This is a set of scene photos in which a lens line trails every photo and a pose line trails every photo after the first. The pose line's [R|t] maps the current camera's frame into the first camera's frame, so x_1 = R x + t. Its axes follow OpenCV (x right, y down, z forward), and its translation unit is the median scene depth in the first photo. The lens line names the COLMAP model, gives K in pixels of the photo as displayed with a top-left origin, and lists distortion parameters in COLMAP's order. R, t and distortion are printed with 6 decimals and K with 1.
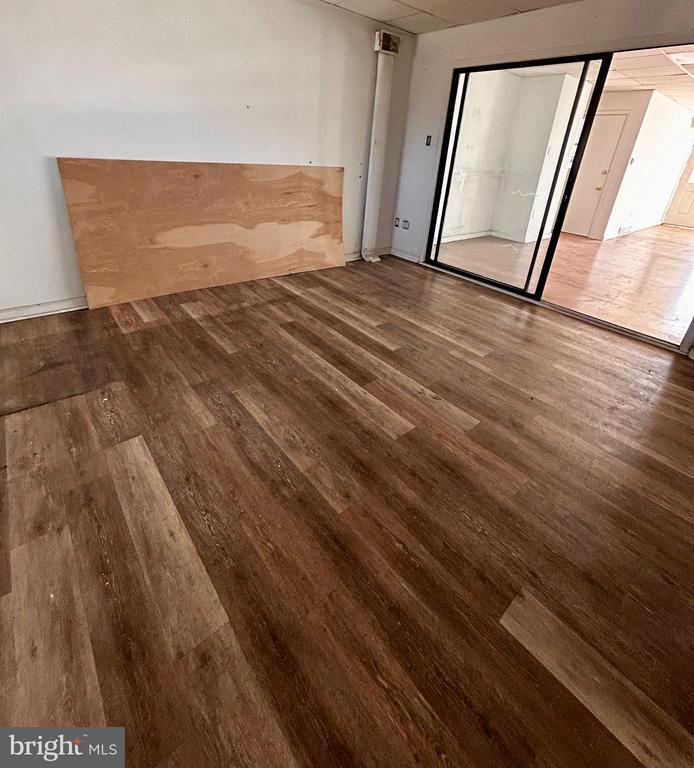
lens RADIAL K [[430.3, 0, 347.0], [0, 430.3, 384.0], [0, 0, 1]] dist [0.002260, 0.000229]
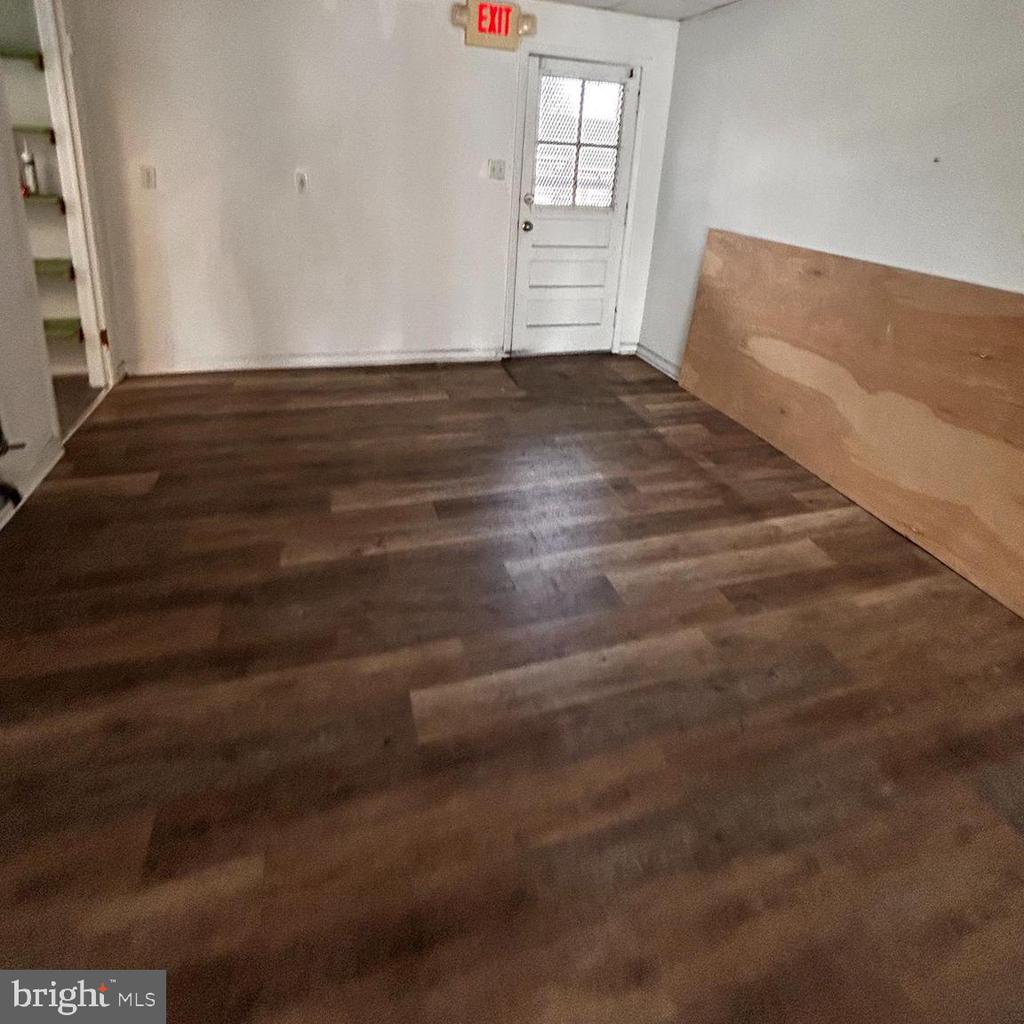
lens RADIAL K [[837.4, 0, 512.0], [0, 837.4, 512.0], [0, 0, 1]] dist [-0.005510, -0.000675]
pose [[-0.588974, 0.229164, -0.774980, 0.897190], [-0.467560, 0.685538, 0.558055, -0.709610], [0.659164, 0.691029, -0.296616, 1.300315]]
